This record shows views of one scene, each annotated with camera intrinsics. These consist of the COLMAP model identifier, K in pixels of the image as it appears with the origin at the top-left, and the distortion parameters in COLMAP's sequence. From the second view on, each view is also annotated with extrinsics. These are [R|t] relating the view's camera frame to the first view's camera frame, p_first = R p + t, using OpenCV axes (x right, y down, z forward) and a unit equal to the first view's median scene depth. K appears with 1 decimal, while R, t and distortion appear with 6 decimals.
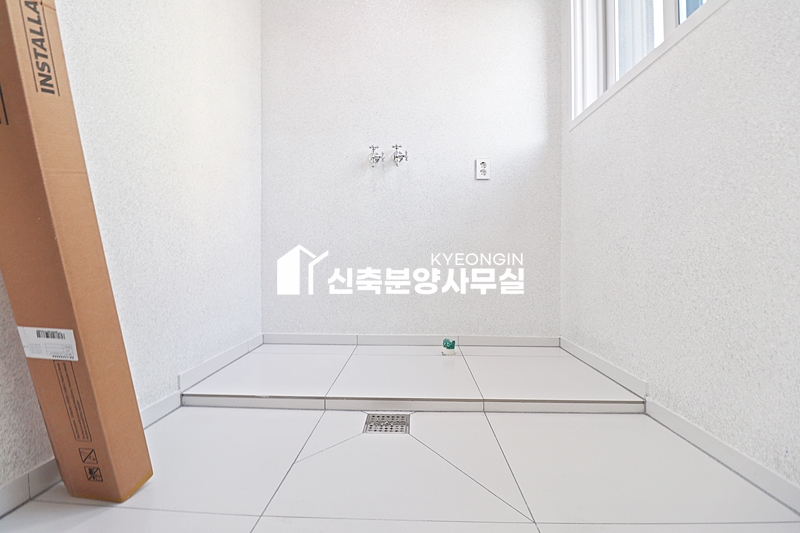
lens RADIAL K [[372.9, 0, 399.1], [0, 372.9, 264.3], [0, 0, 1]] dist [-0.009349, -0.005681]
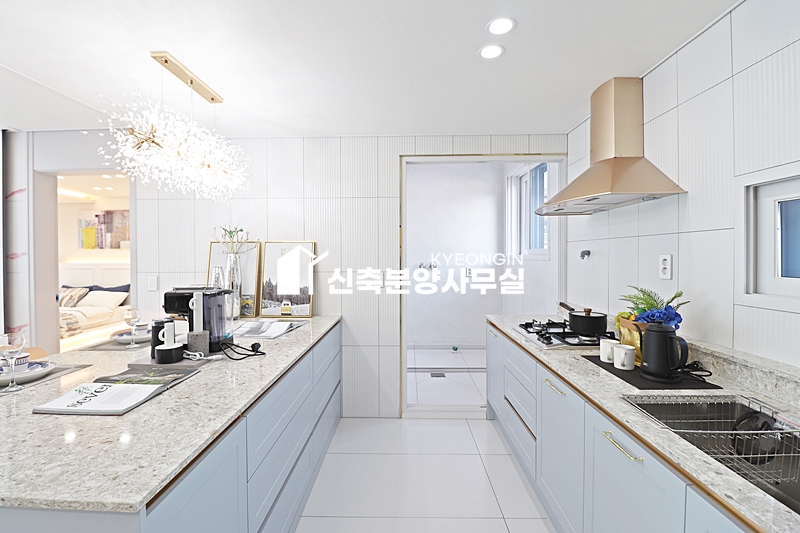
lens RADIAL K [[372.9, 0, 398.9], [0, 372.9, 262.6], [0, 0, 1]] dist [-0.009349, -0.005681]
pose [[0.999707, 0.002992, 0.024026, -0.418498], [-0.003234, 0.999945, 0.010023, -0.528847], [-0.023995, -0.010097, 0.999661, -2.031280]]
